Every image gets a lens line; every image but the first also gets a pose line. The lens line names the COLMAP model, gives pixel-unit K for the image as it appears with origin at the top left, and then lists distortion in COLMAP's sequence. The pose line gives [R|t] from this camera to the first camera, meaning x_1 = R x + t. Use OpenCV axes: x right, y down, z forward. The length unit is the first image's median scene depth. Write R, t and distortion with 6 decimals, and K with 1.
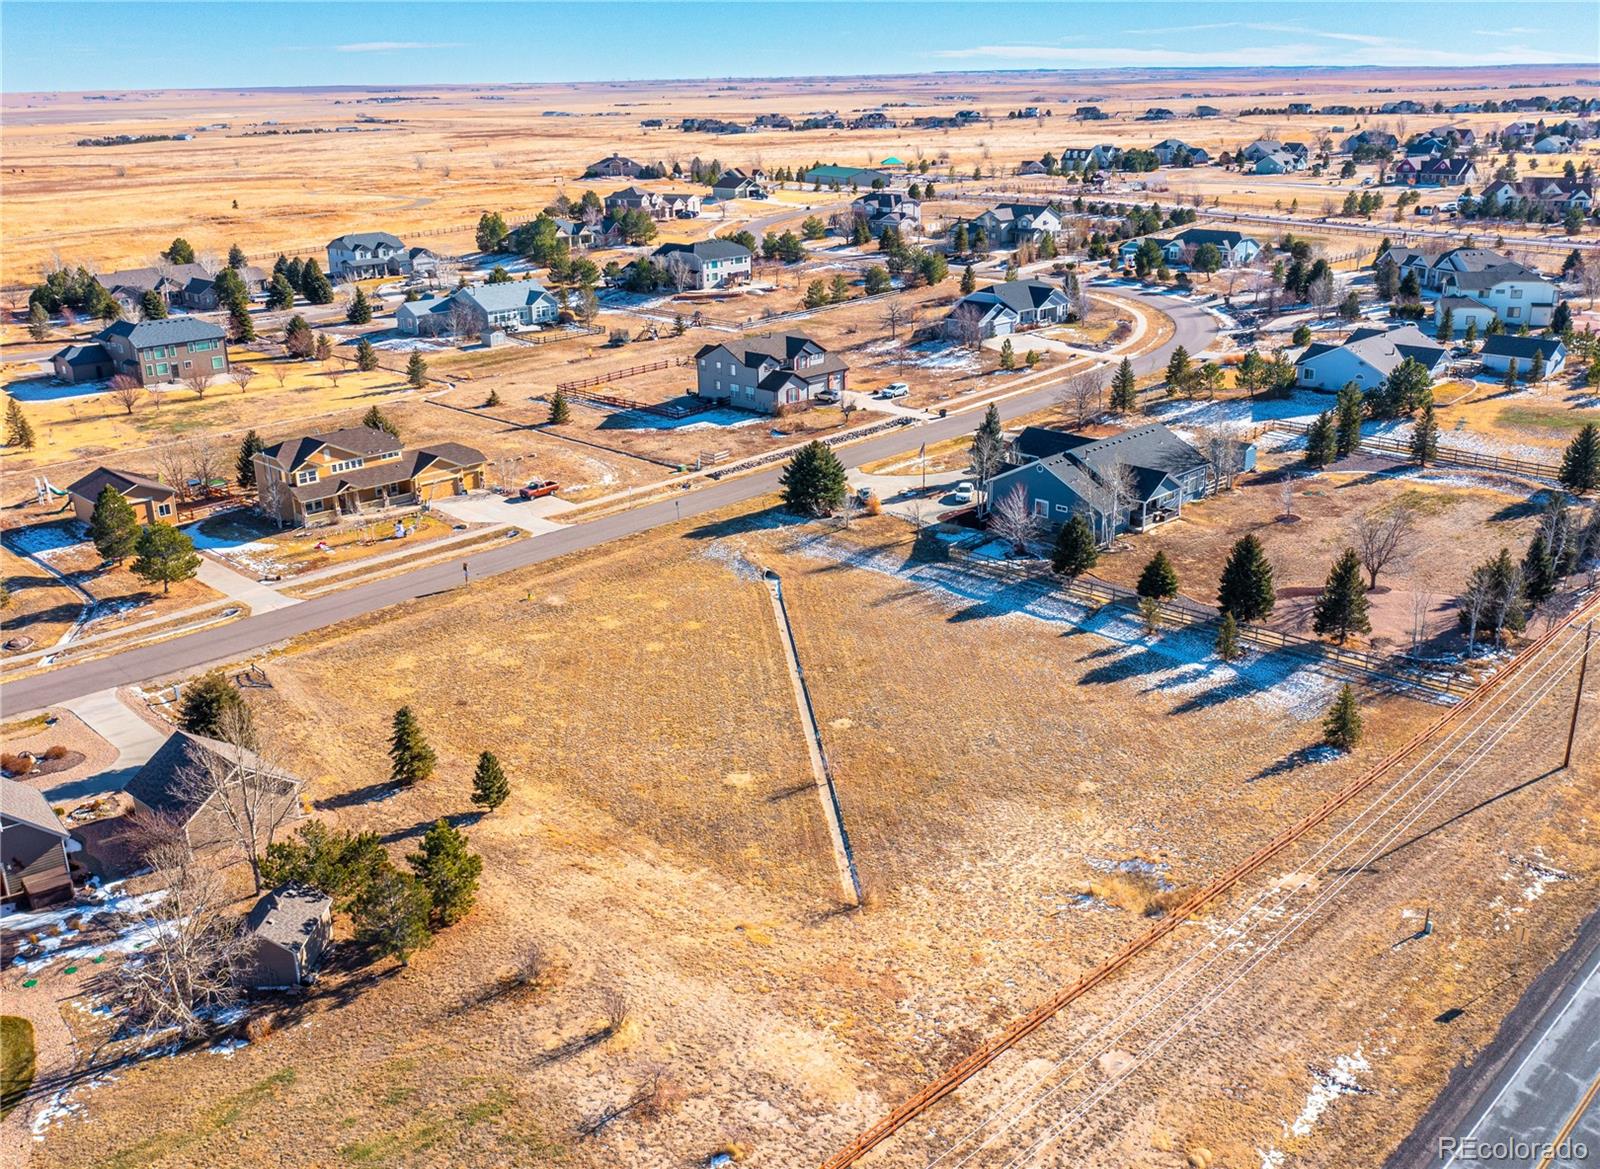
lens RADIAL K [[1429.3, 0, 802.3], [0, 1429.3, 590.1], [0, 0, 1]] dist [-0.007956, 0.001498]
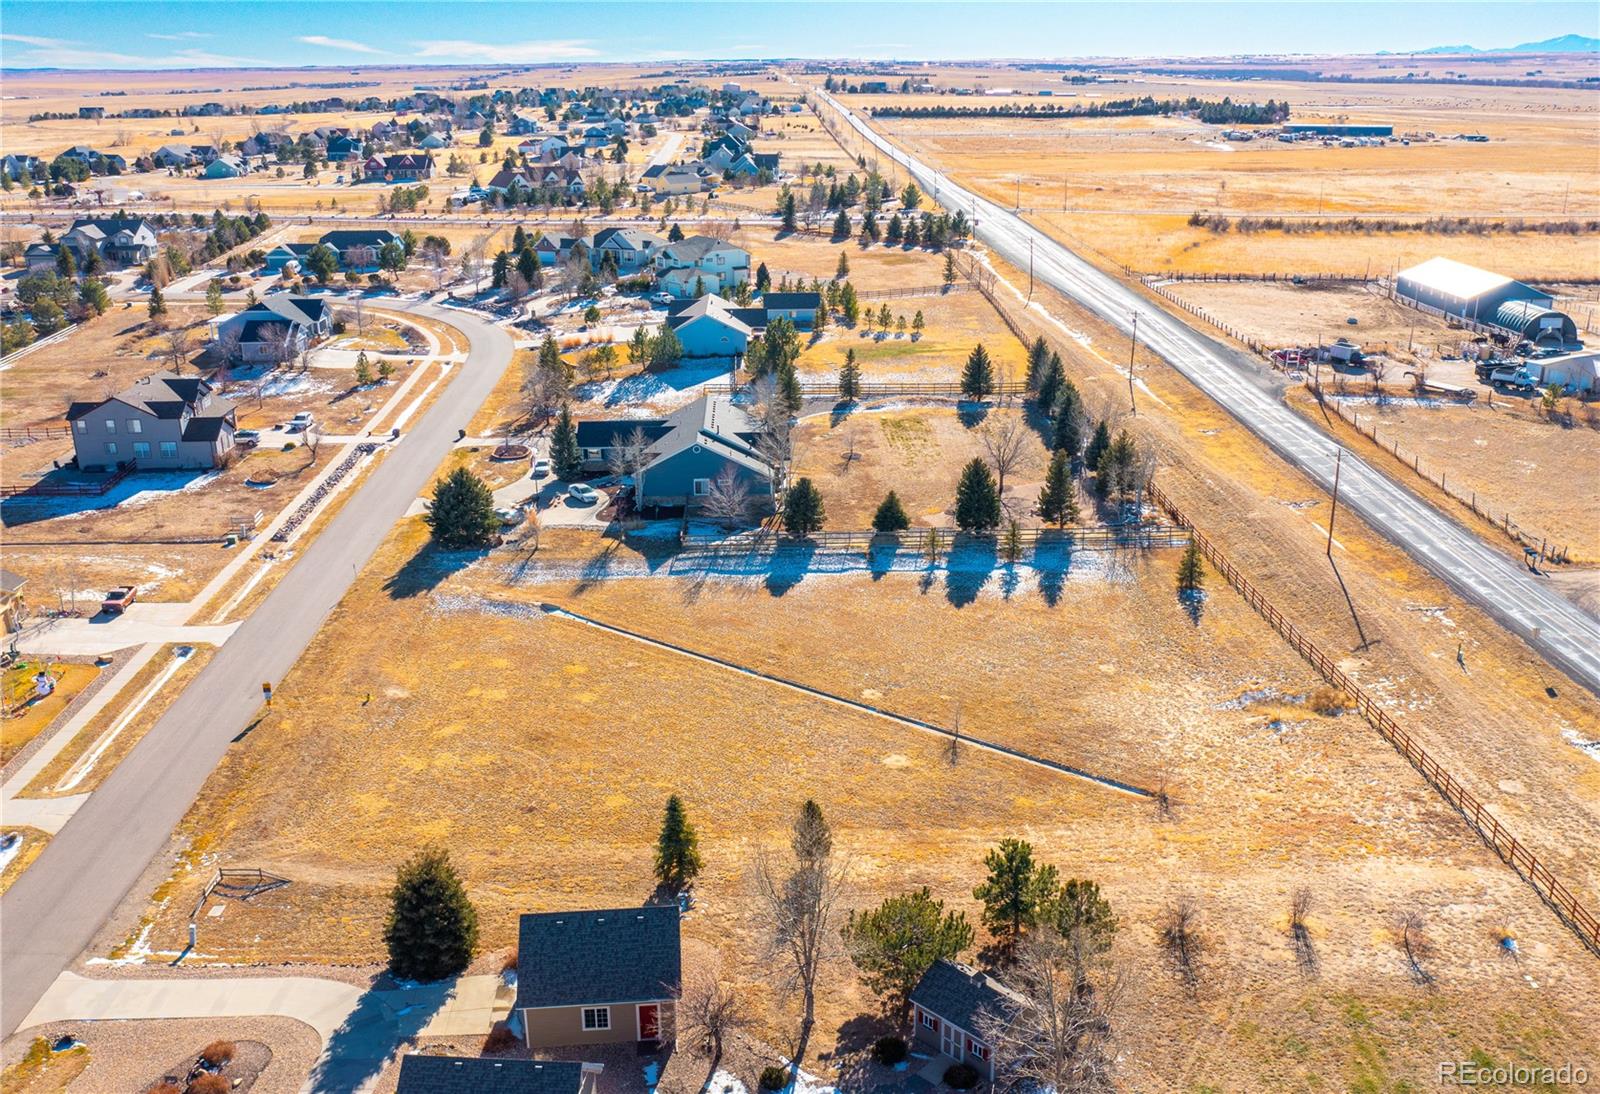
lens RADIAL K [[1430.0, 0, 813.1], [0, 1430.0, 603.6], [0, 0, 1]] dist [-0.017949, 0.016614]
pose [[0.688323, -0.246053, 0.682400, -0.524048], [0.241511, 0.964781, 0.104264, -0.066509], [-0.684020, 0.093040, 0.723505, 0.210010]]
